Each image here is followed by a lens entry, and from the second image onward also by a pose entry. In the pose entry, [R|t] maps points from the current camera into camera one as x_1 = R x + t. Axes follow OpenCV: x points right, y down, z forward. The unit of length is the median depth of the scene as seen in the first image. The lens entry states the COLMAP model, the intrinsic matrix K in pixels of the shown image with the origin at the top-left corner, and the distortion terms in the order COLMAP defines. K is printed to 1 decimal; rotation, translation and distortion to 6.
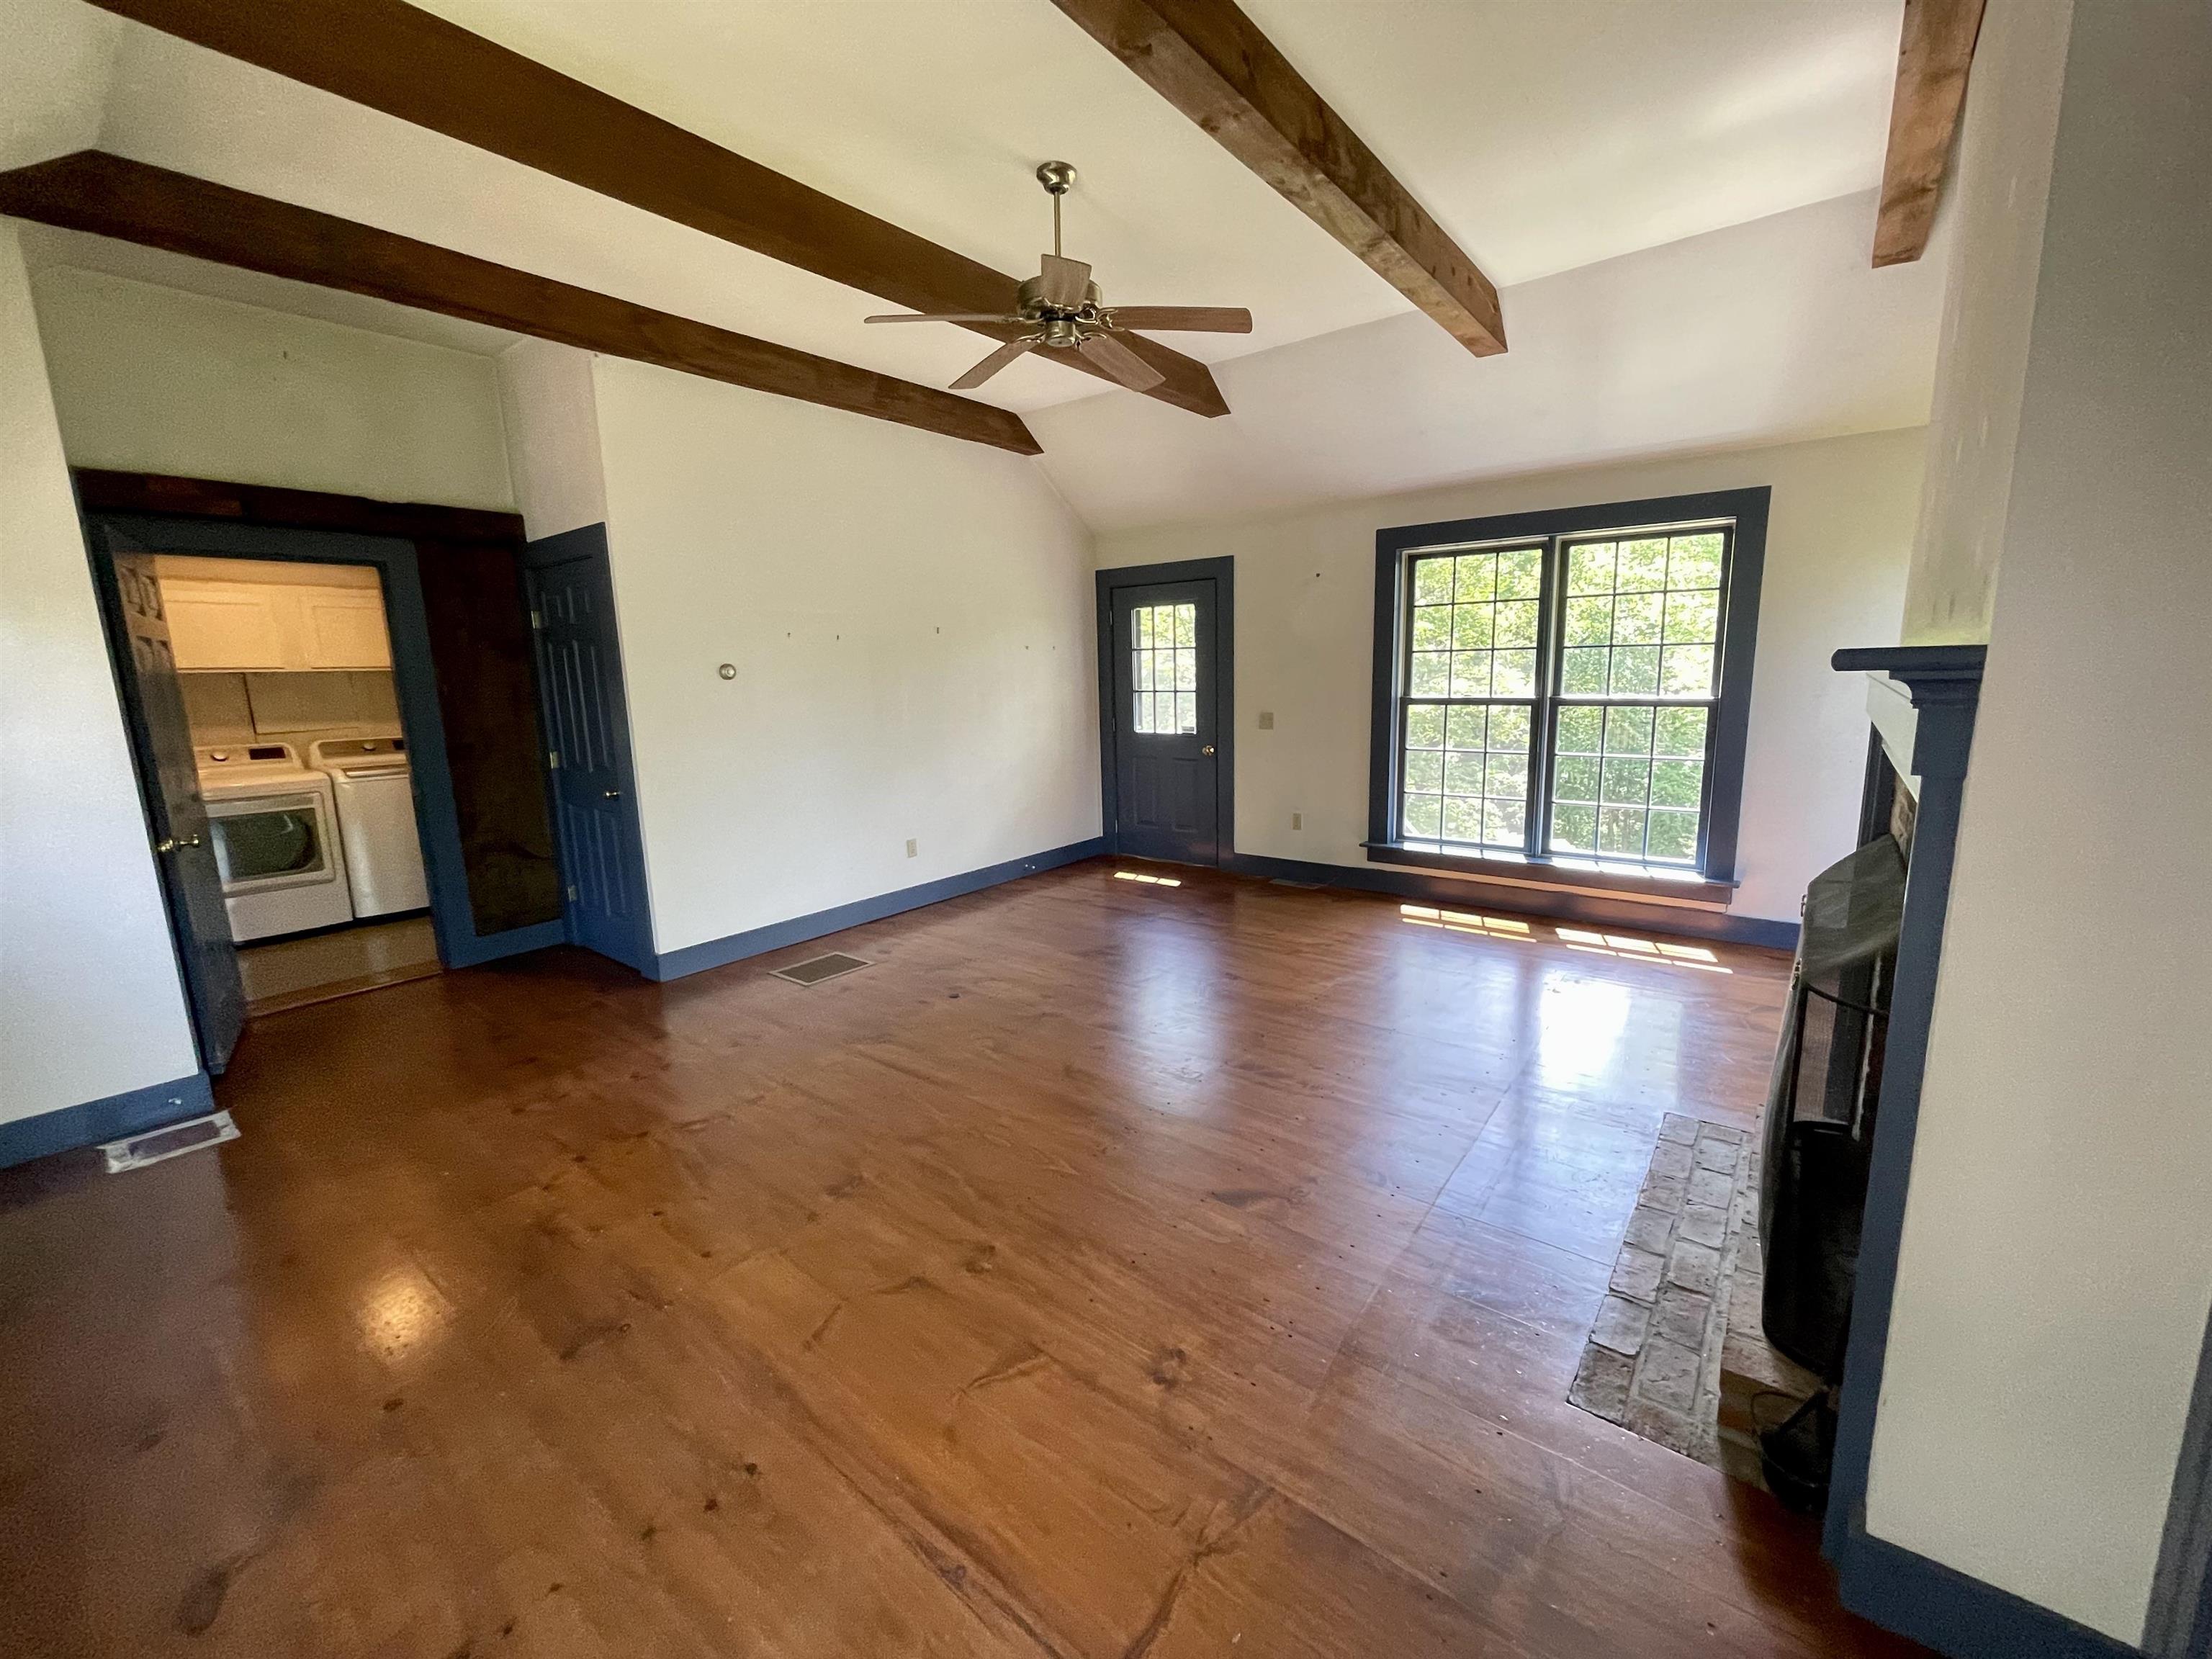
lens RADIAL K [[881.6, 0, 1113.8], [0, 881.6, 819.7], [0, 0, 1]] dist [-0.008239, -0.000058]
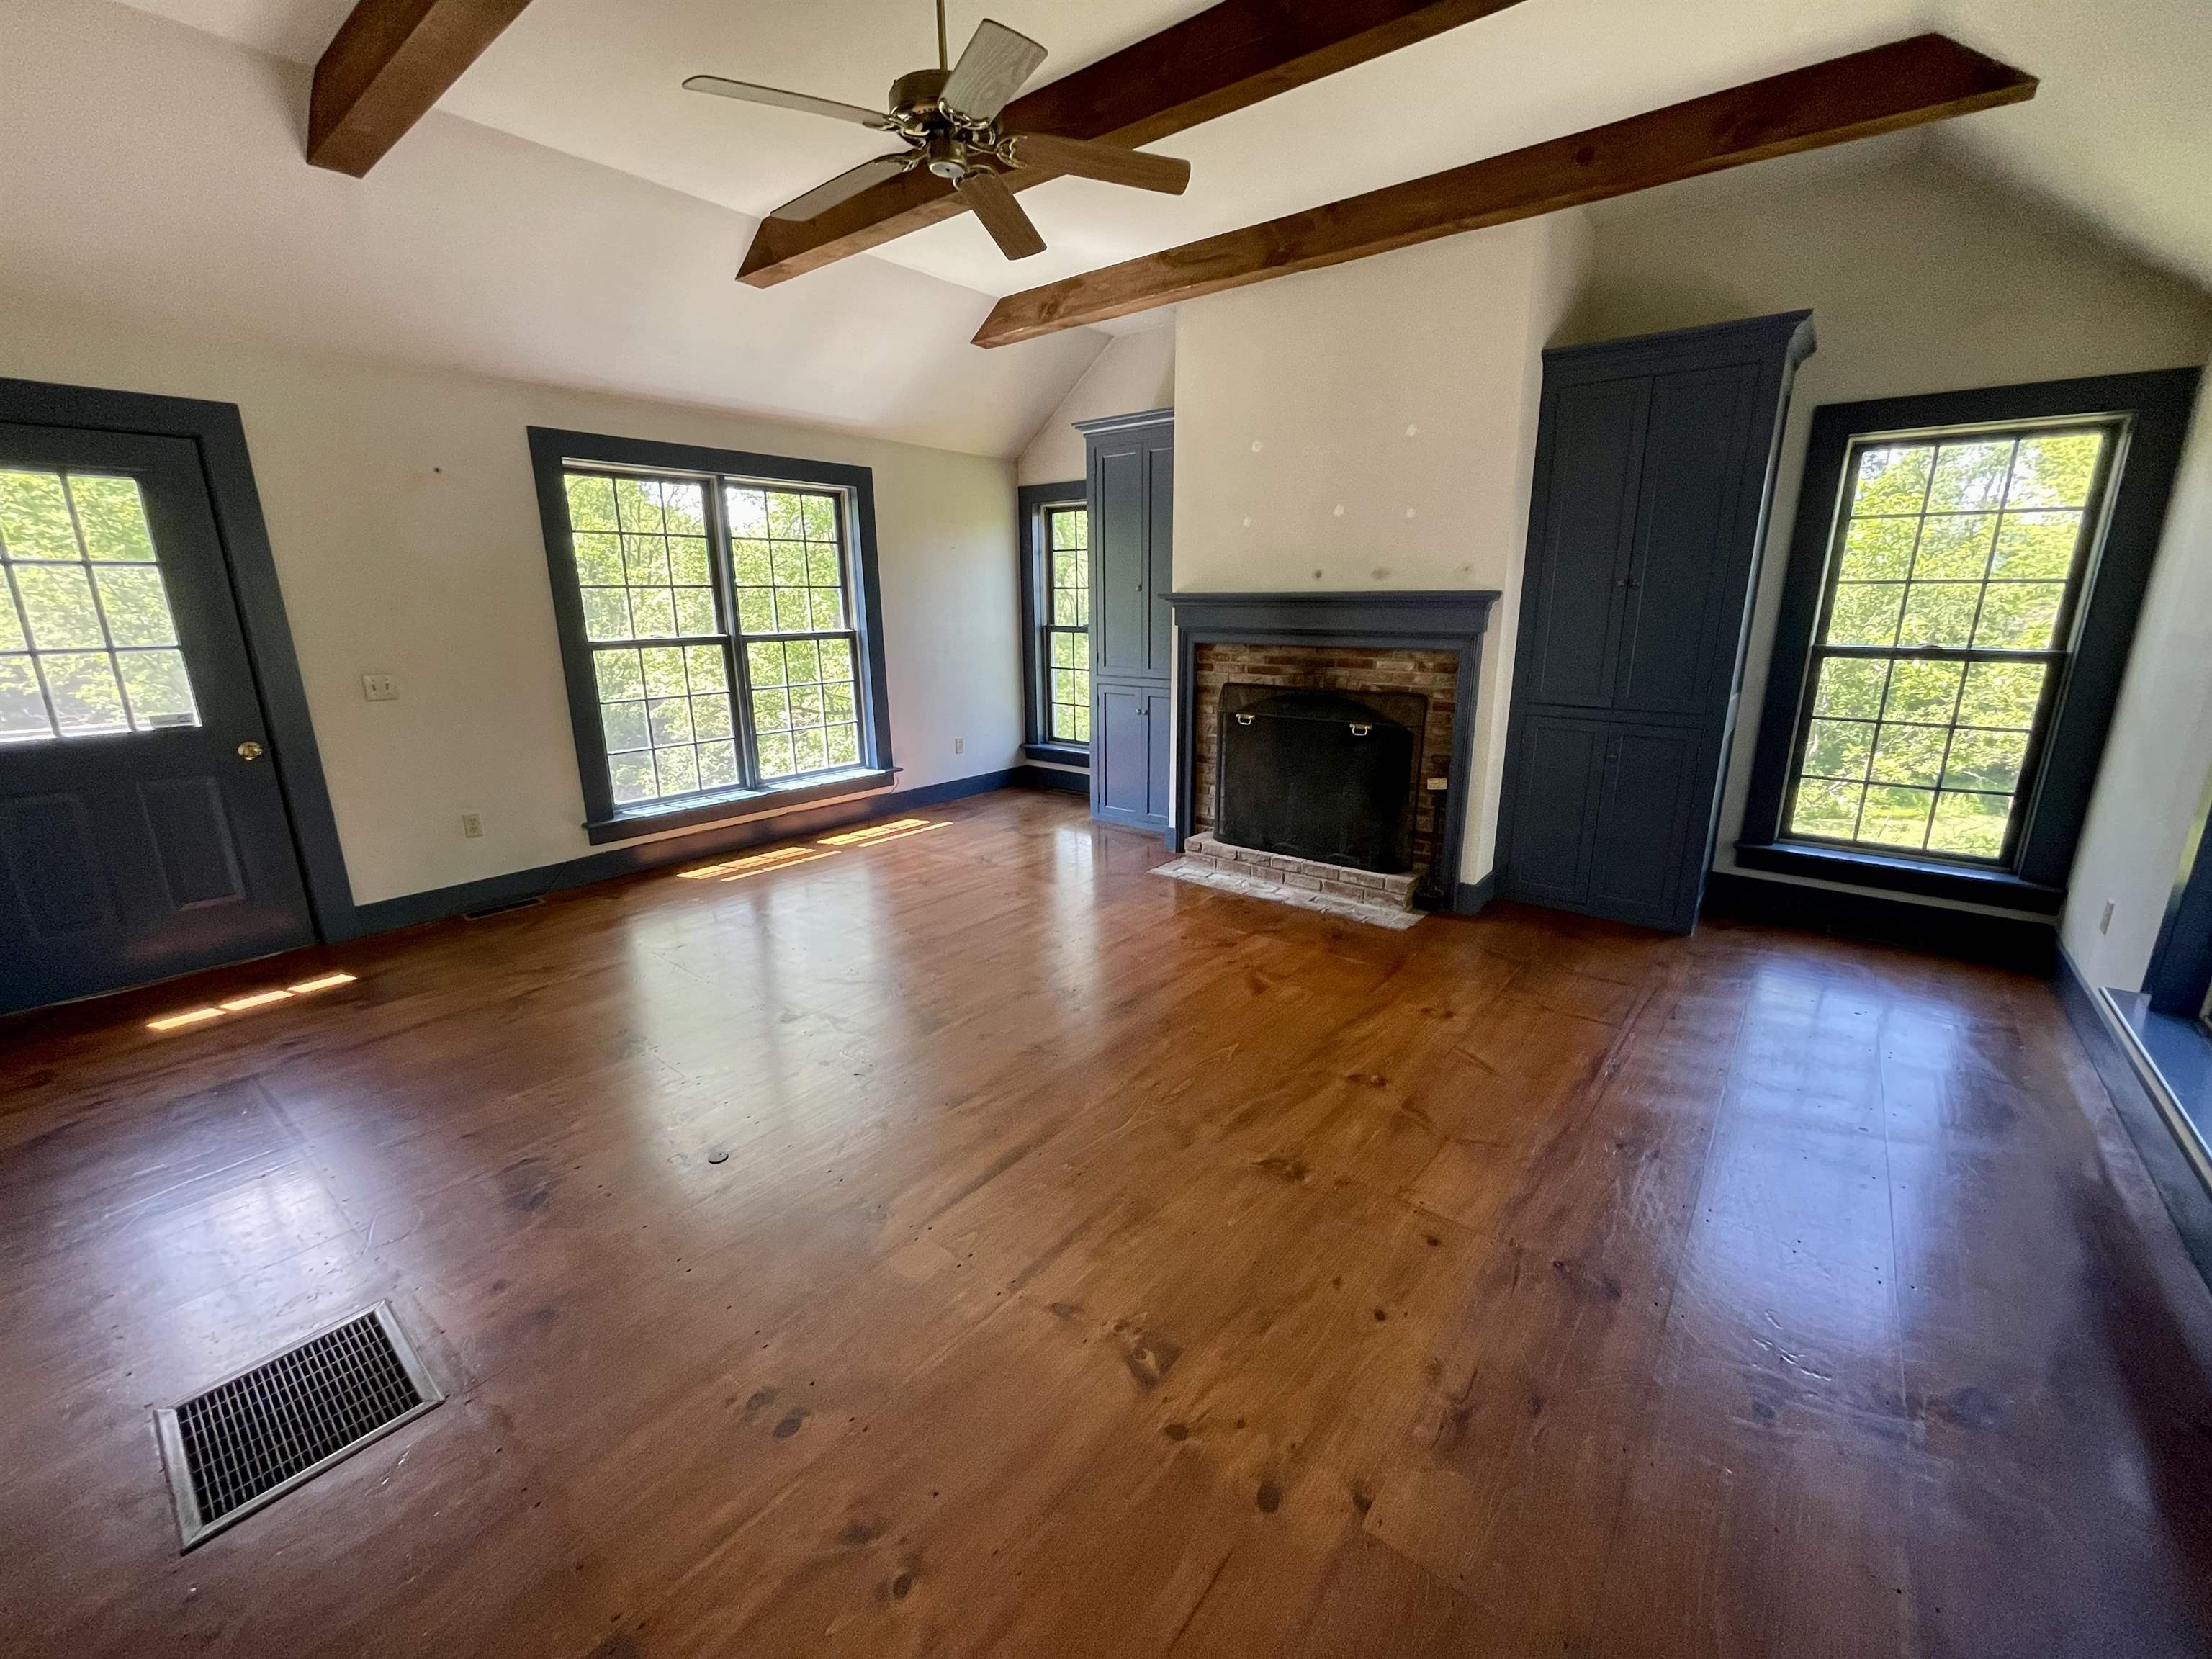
lens RADIAL K [[896.8, 0, 1111.0], [0, 896.8, 818.3], [0, 0, 1]] dist [0.011560, -0.000124]
pose [[0.019124, -0.221845, 0.974894, -0.581120], [0.175944, 0.960603, 0.215141, -0.082718], [-0.984214, 0.167412, 0.057403, 0.545092]]
